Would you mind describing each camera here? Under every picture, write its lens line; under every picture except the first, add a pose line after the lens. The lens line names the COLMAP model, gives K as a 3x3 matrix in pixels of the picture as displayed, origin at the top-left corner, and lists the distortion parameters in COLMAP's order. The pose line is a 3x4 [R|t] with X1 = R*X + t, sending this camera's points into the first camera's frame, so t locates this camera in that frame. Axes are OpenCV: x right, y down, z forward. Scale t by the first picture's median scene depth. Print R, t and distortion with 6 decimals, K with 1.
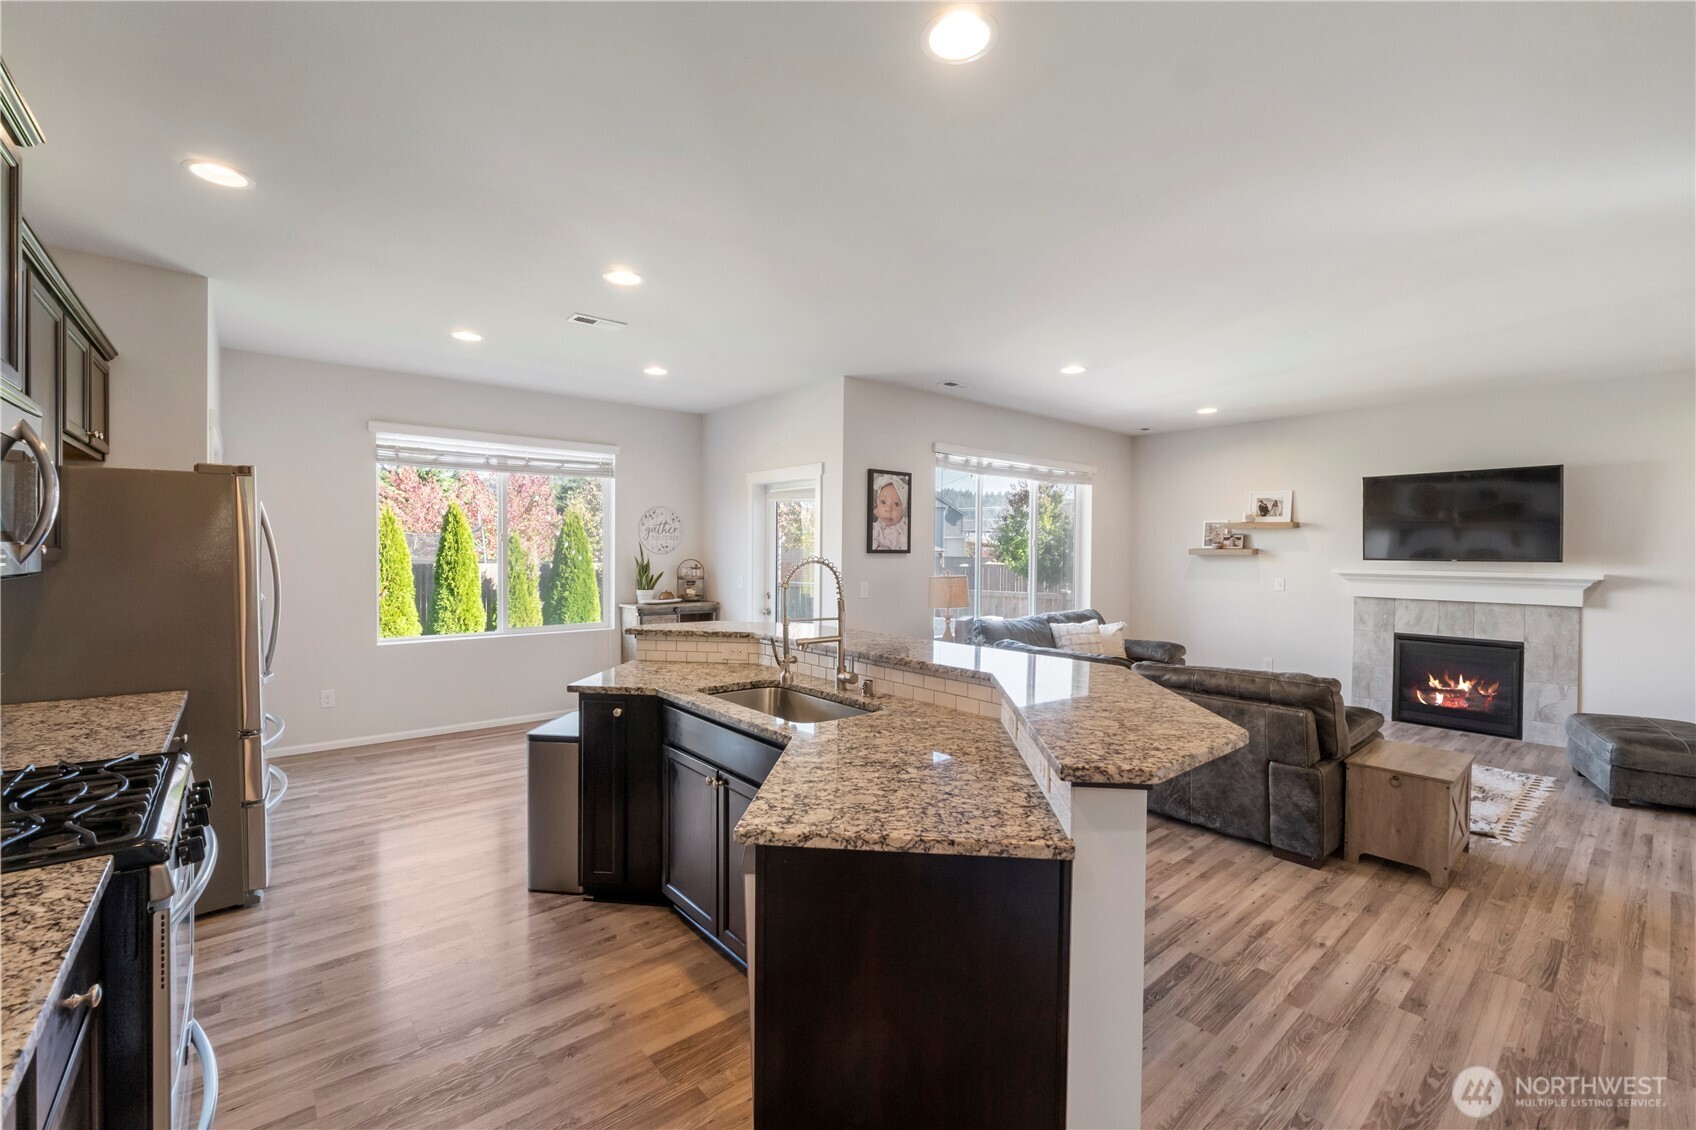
lens RADIAL K [[706.6, 0, 835.8], [0, 706.6, 571.8], [0, 0, 1]] dist [-0.008127, -0.000411]
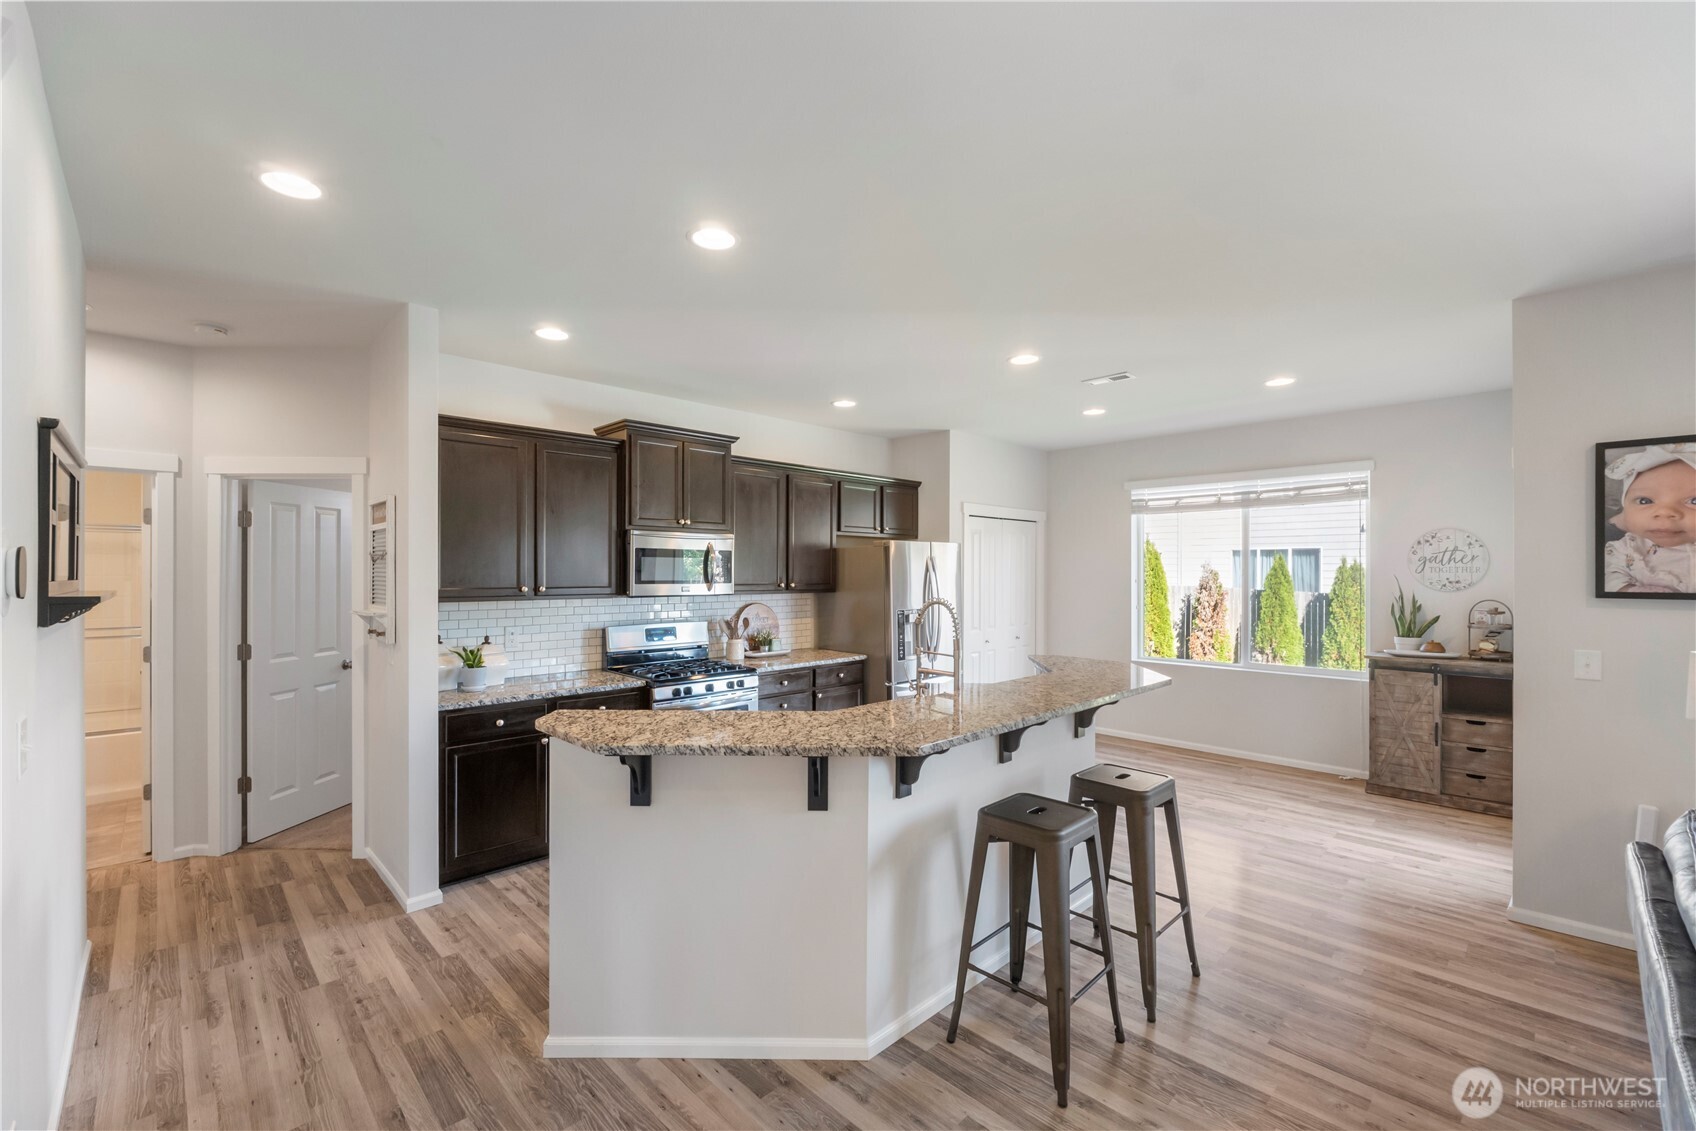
lens RADIAL K [[706.6, 0, 846.9], [0, 706.6, 562.5], [0, 0, 1]] dist [-0.008127, -0.000411]
pose [[0.074715, -0.018847, -0.997027, 0.471905], [-0.032018, 0.999261, -0.021288, -0.020979], [0.996691, 0.033513, 0.074056, 0.337376]]
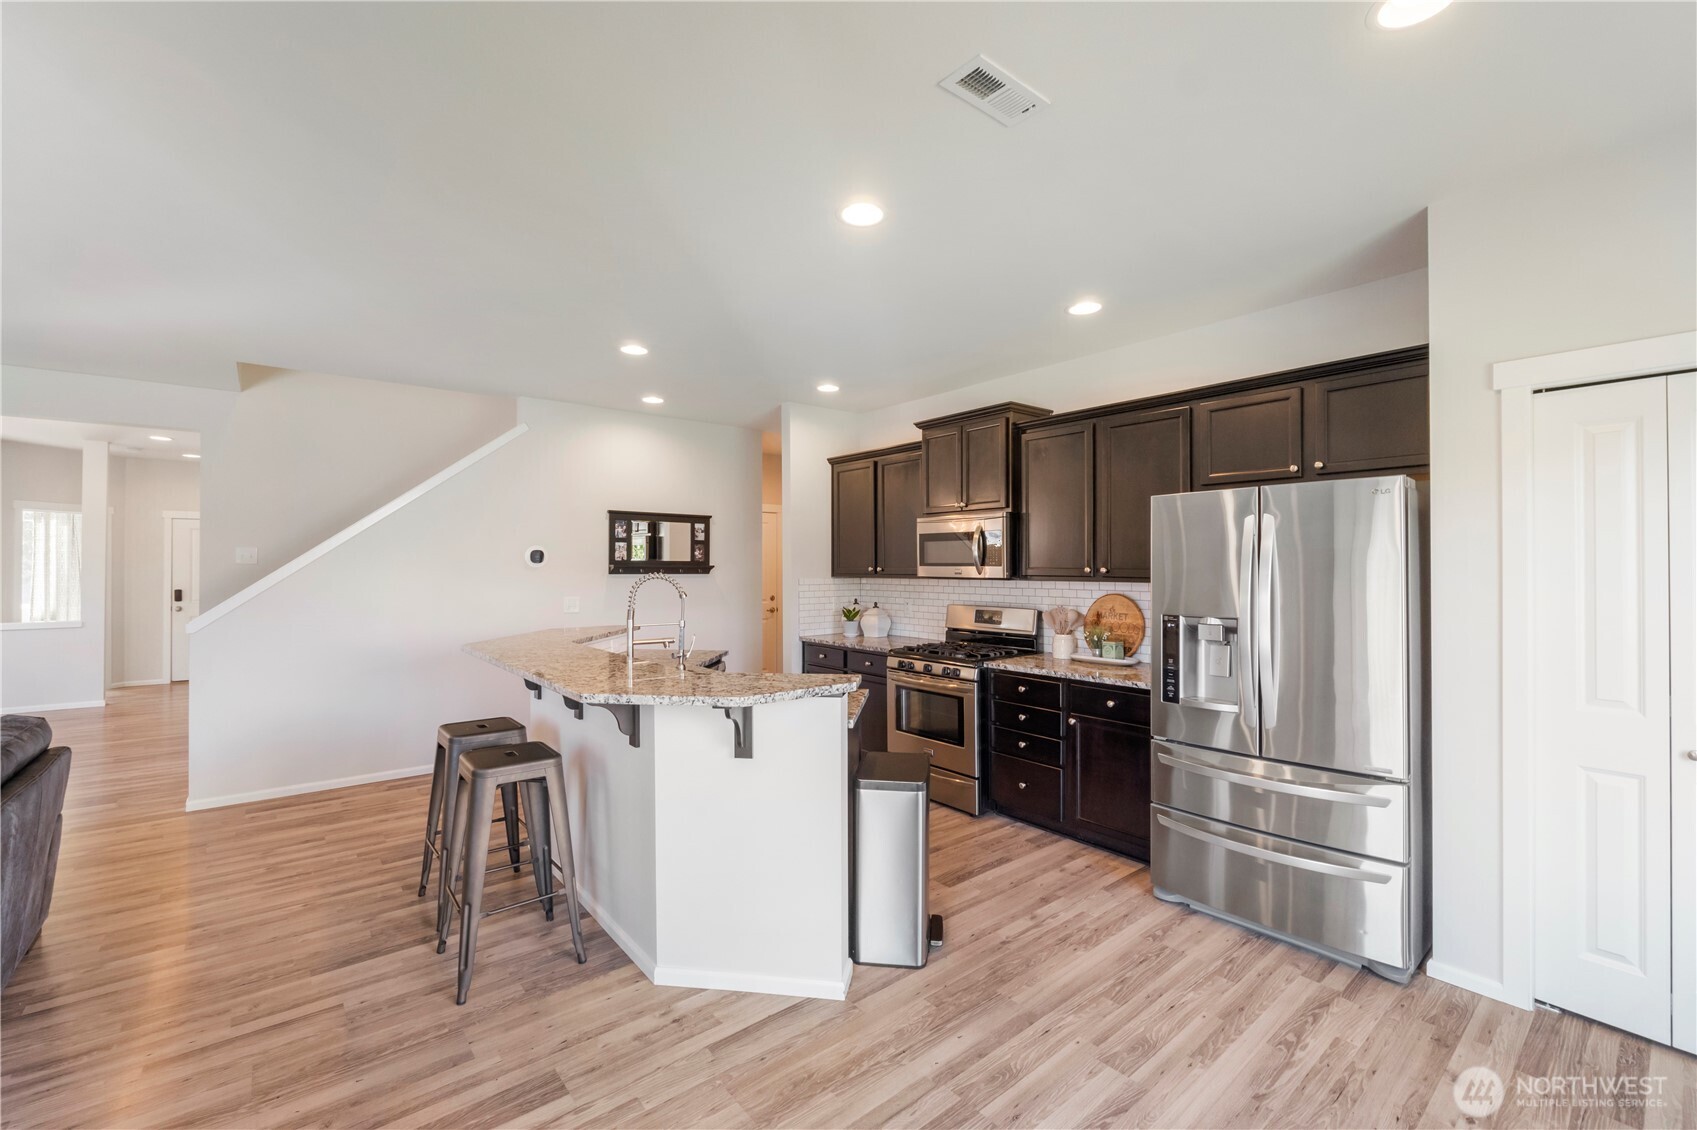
lens RADIAL K [[707.0, 0, 850.7], [0, 707.0, 562.3], [0, 0, 1]] dist [-0.008127, -0.000411]
pose [[-0.999967, -0.006488, 0.004787, -0.163924], [-0.006364, 0.999653, 0.025554, -0.031794], [-0.004951, 0.025523, -0.999662, 0.970348]]
